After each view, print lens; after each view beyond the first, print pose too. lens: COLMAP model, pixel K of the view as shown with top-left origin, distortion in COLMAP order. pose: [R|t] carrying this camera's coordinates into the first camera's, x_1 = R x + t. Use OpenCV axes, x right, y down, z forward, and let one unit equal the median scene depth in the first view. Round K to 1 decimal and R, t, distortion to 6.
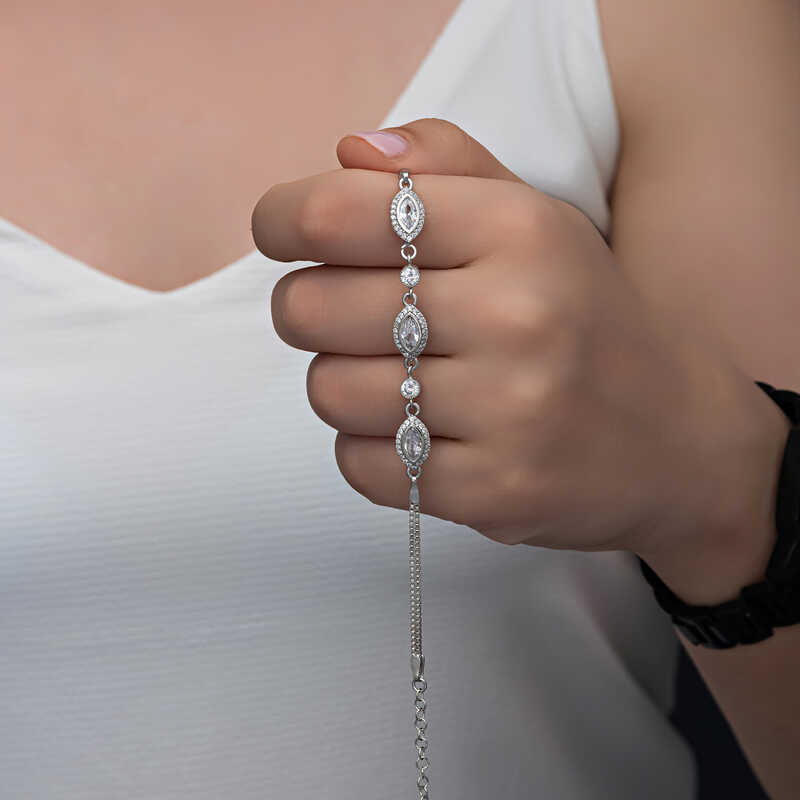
lens RADIAL K [[3591.4, 0, 395.3], [0, 3591.4, 399.8], [0, 0, 1]] dist [1.403599, 0.000000]
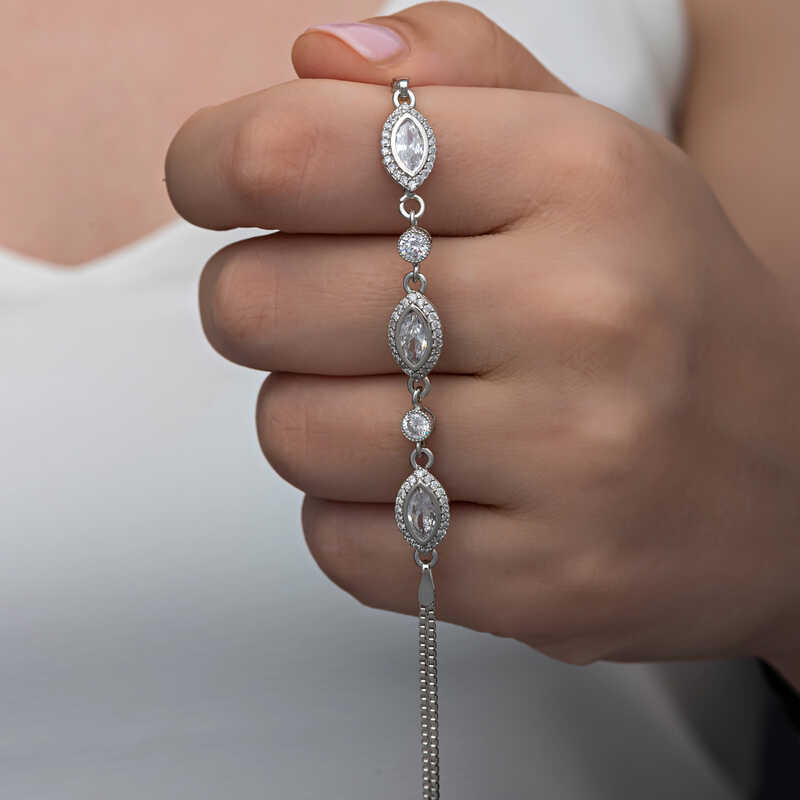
lens RADIAL K [[3591.4, 0, 403.2], [0, 3591.4, 401.6], [0, 0, 1]] dist [1.403599, 0.000000]
pose [[0.999700, -0.023424, 0.007108, -0.002701], [0.023387, 0.999712, 0.005325, -0.010547], [-0.007231, -0.005157, 0.999961, 0.358910]]
